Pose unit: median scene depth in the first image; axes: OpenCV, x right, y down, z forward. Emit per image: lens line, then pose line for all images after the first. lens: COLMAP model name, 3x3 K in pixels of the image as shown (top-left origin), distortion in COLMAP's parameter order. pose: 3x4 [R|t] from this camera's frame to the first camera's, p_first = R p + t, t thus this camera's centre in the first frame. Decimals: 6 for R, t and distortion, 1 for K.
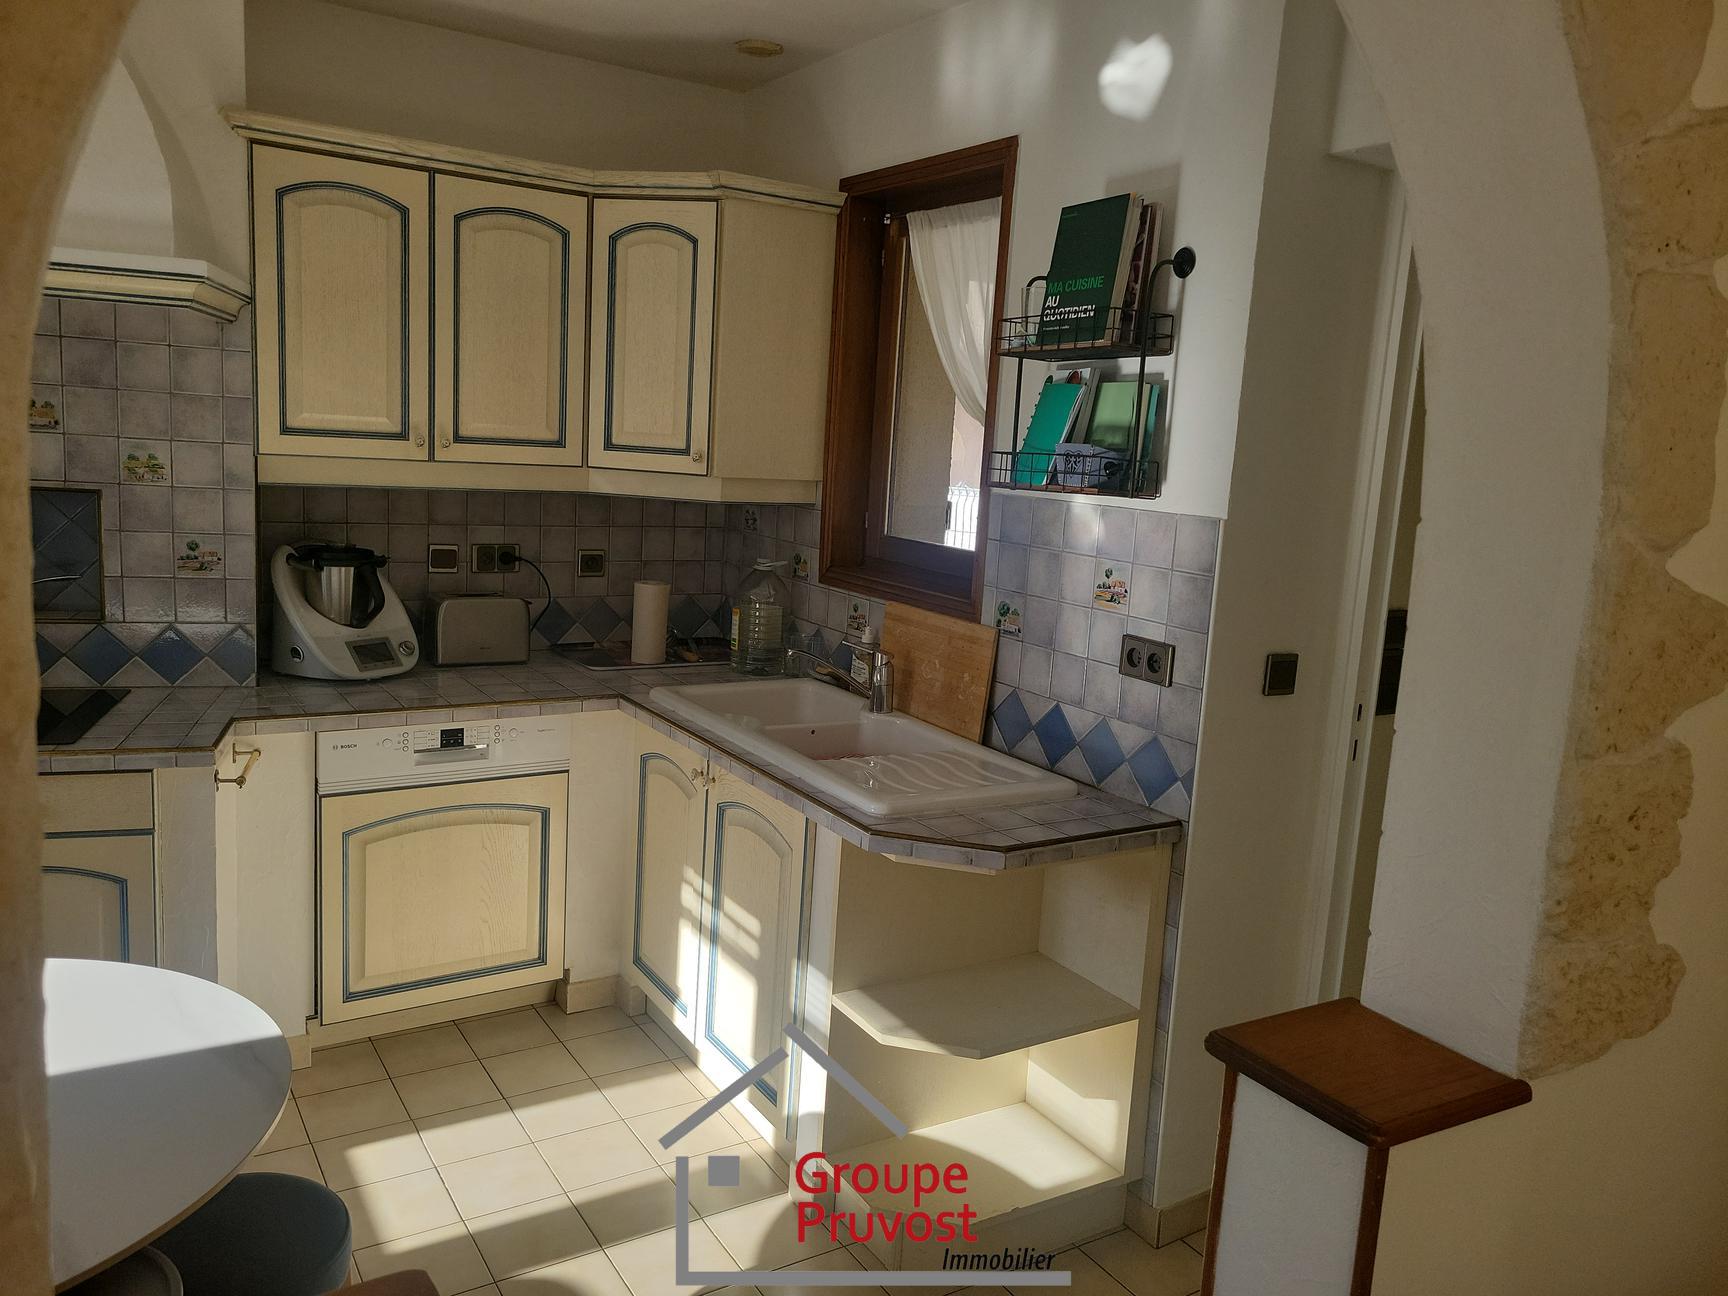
lens RADIAL K [[1291.3, 0, 856.7], [0, 1291.3, 638.8], [0, 0, 1]] dist [0.054199, -0.038867]
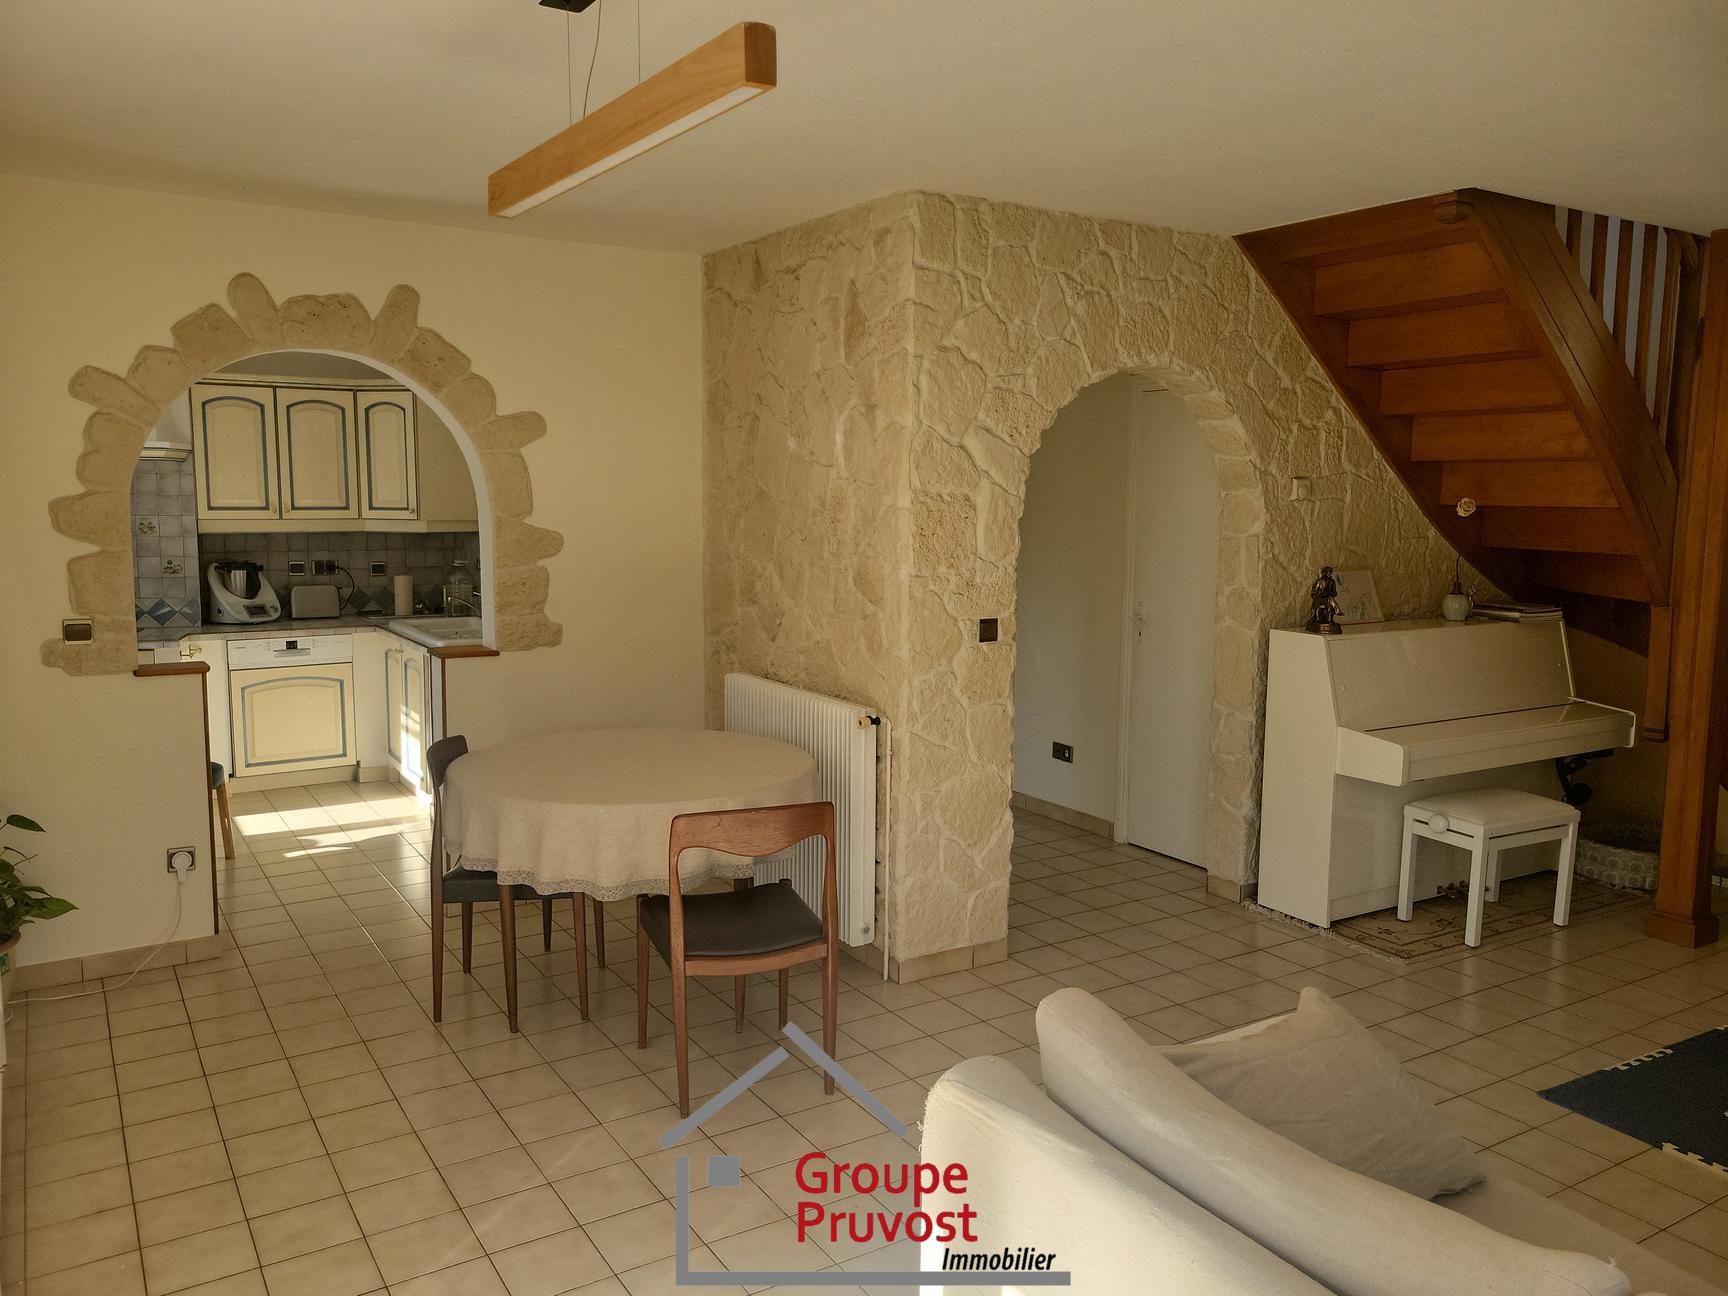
lens RADIAL K [[1291.3, 0, 850.8], [0, 1291.3, 641.0], [0, 0, 1]] dist [0.054199, -0.038867]
pose [[0.998597, -0.052308, -0.008292, 0.616650], [0.051903, 0.997719, -0.043169, 0.204537], [0.010531, 0.042678, 0.999033, -1.123314]]
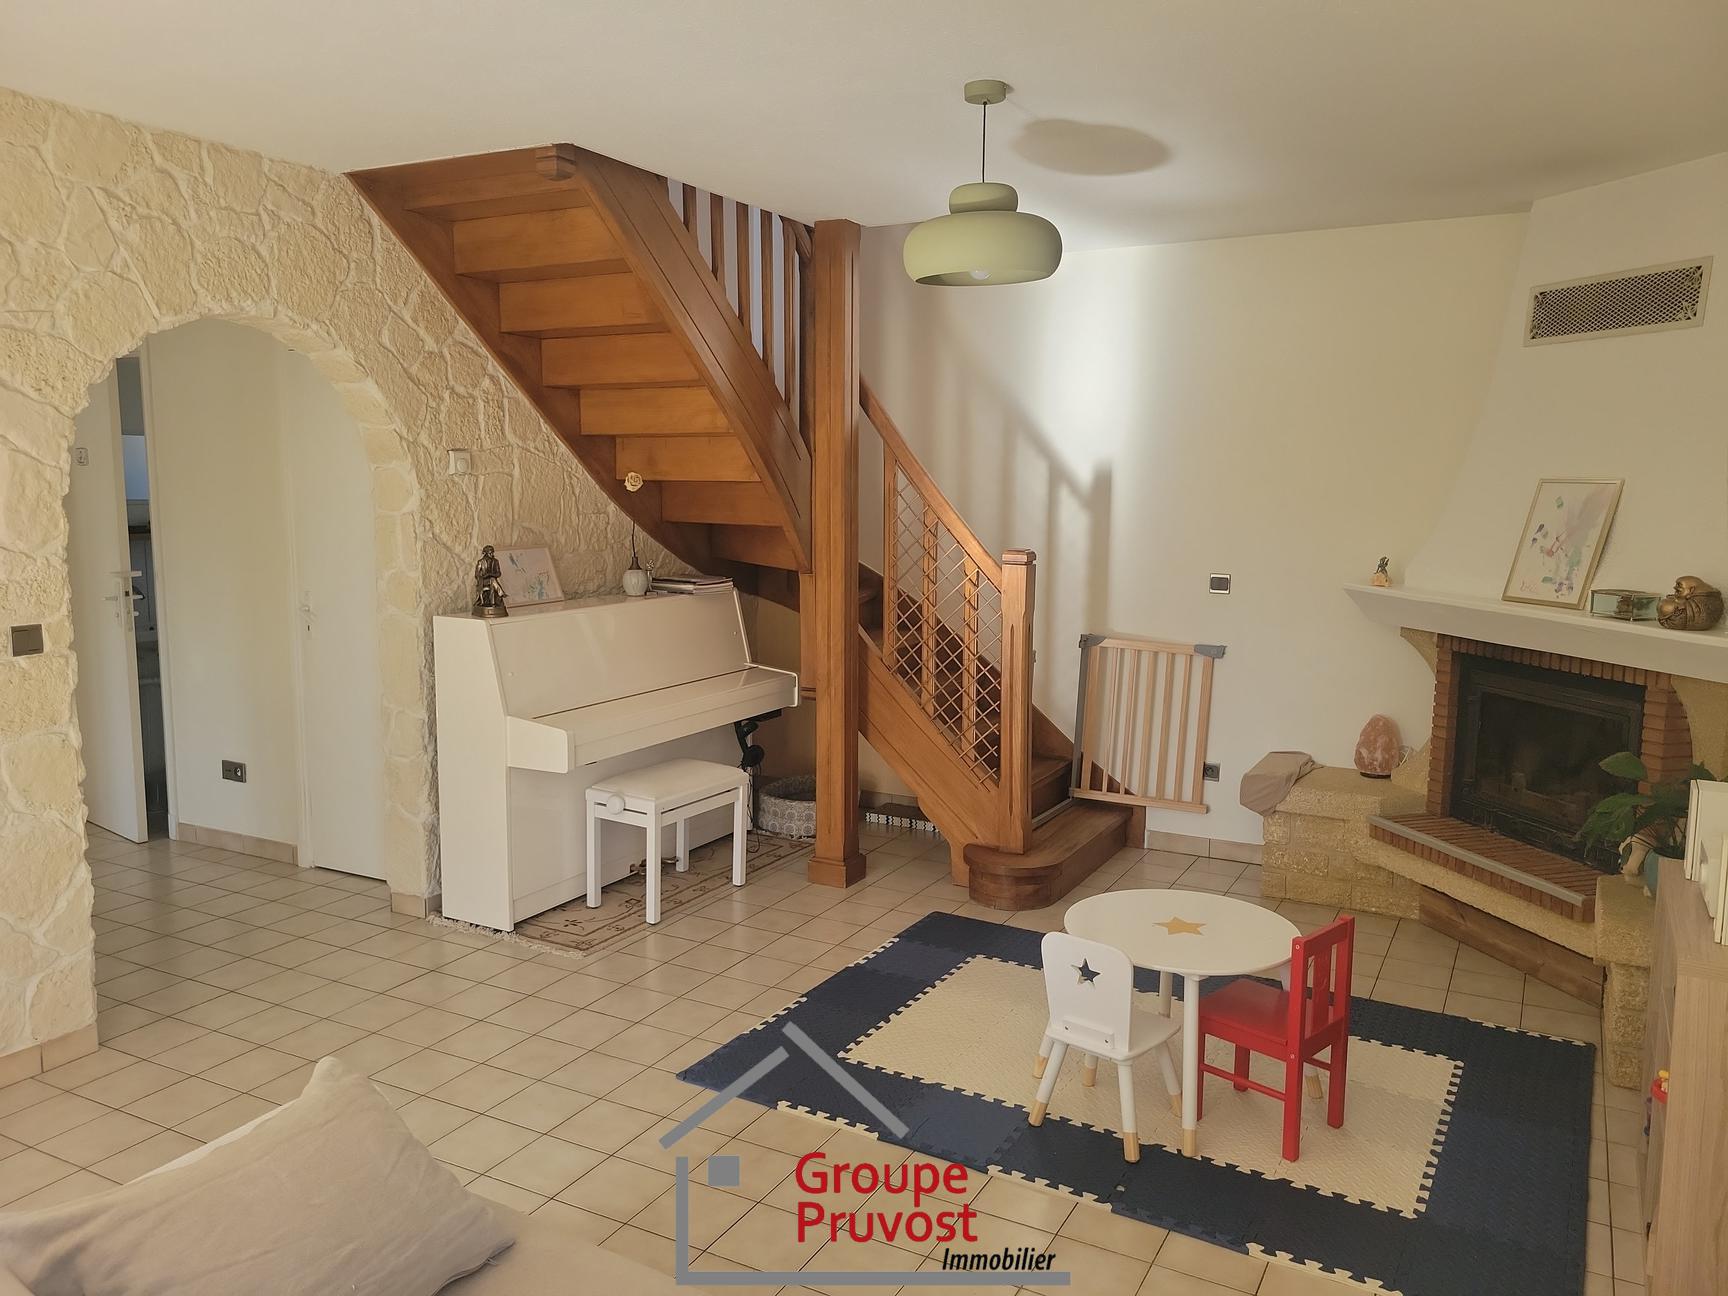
lens RADIAL K [[1291.3, 0, 861.5], [0, 1291.3, 633.7], [0, 0, 1]] dist [0.054199, -0.038867]
pose [[0.868013, -0.117333, 0.482479, 0.821799], [0.126835, 0.991838, 0.013017, 0.209482], [-0.480069, 0.049897, 0.875811, -1.031781]]
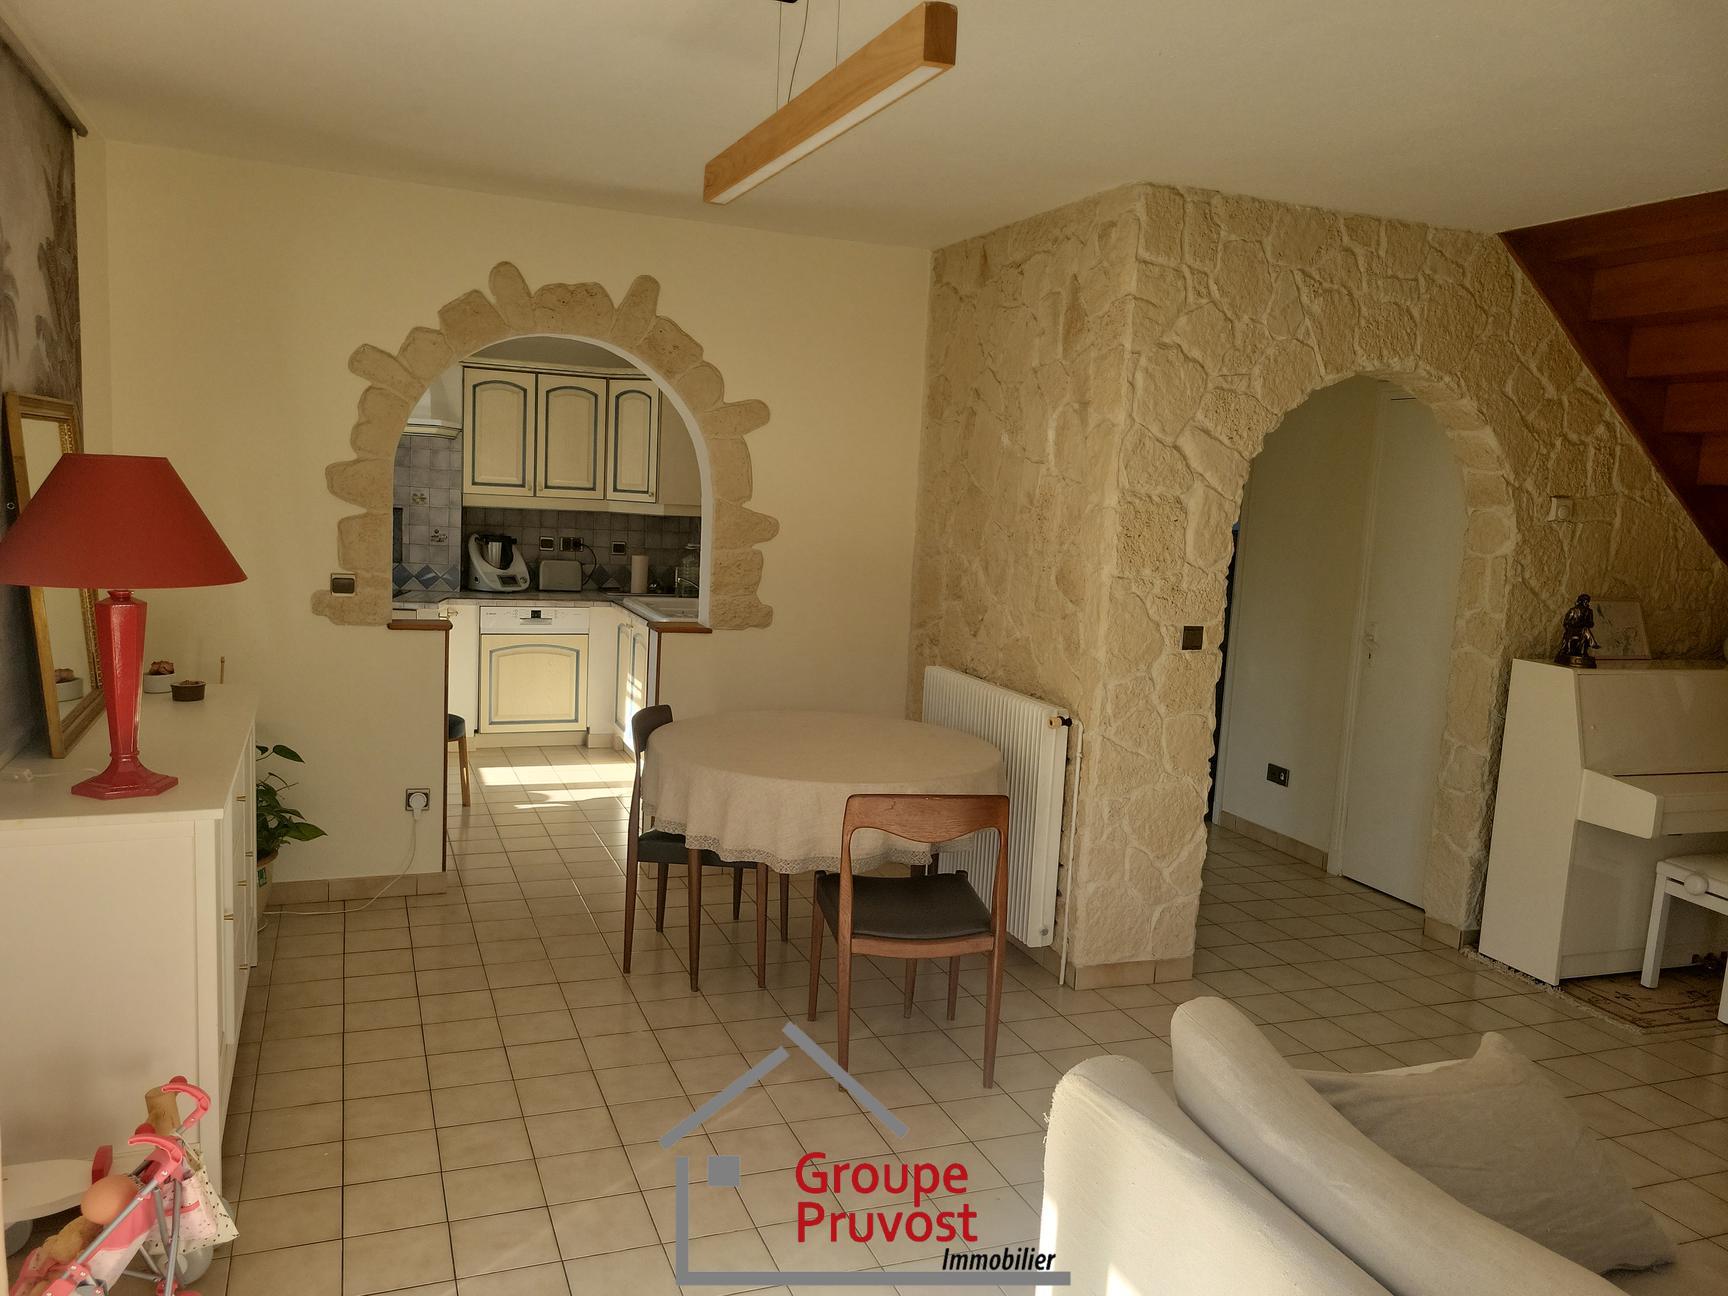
lens RADIAL K [[1291.3, 0, 853.4], [0, 1291.3, 651.2], [0, 0, 1]] dist [0.054199, -0.038867]
pose [[0.982063, 0.014640, -0.187984, 0.658568], [-0.022921, 0.998857, -0.041952, 0.218659], [0.187155, 0.045508, 0.981276, -1.125024]]
